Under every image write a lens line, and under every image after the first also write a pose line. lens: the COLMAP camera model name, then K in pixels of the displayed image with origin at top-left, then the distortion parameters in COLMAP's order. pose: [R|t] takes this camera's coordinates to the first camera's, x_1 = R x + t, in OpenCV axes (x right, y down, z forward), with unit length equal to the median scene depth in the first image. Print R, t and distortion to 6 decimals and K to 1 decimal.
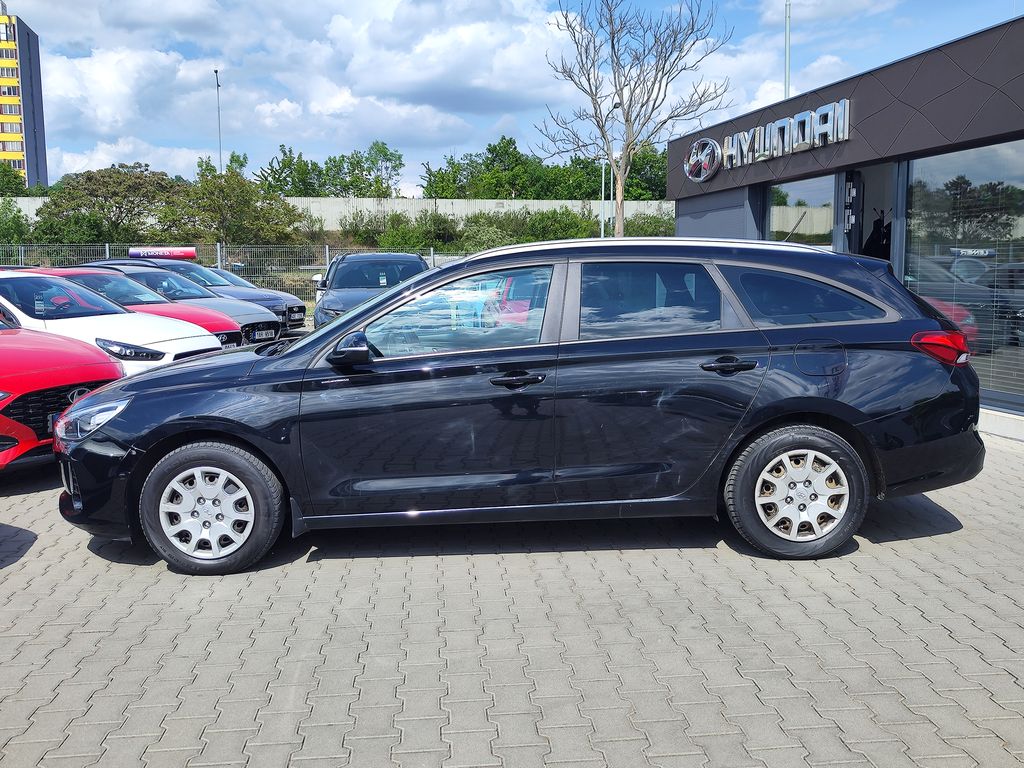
lens RADIAL K [[980.6, 0, 512.0], [0, 980.6, 384.0], [0, 0, 1]] dist [0.013122, -0.016707]
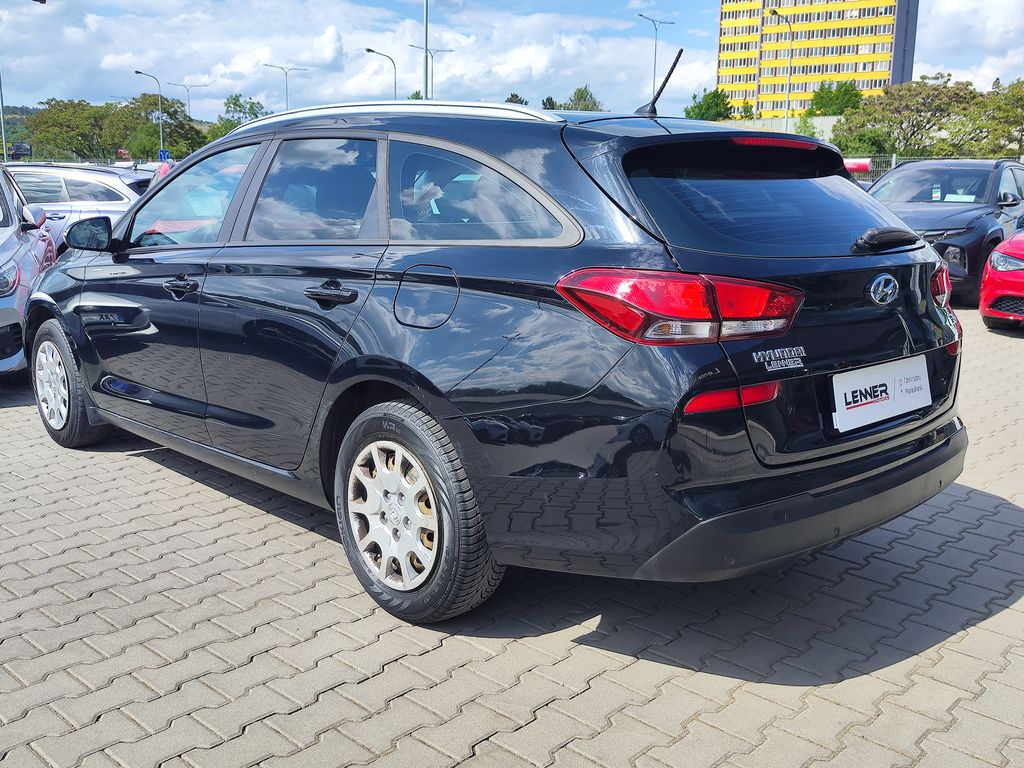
lens RADIAL K [[980.6, 0, 512.0], [0, 980.6, 384.0], [0, 0, 1]] dist [0.013122, -0.016707]
pose [[0.679256, 0.161236, -0.715971, 0.720100], [-0.104404, 0.986875, 0.123194, -0.048410], [0.726437, -0.008930, 0.687175, 0.587078]]
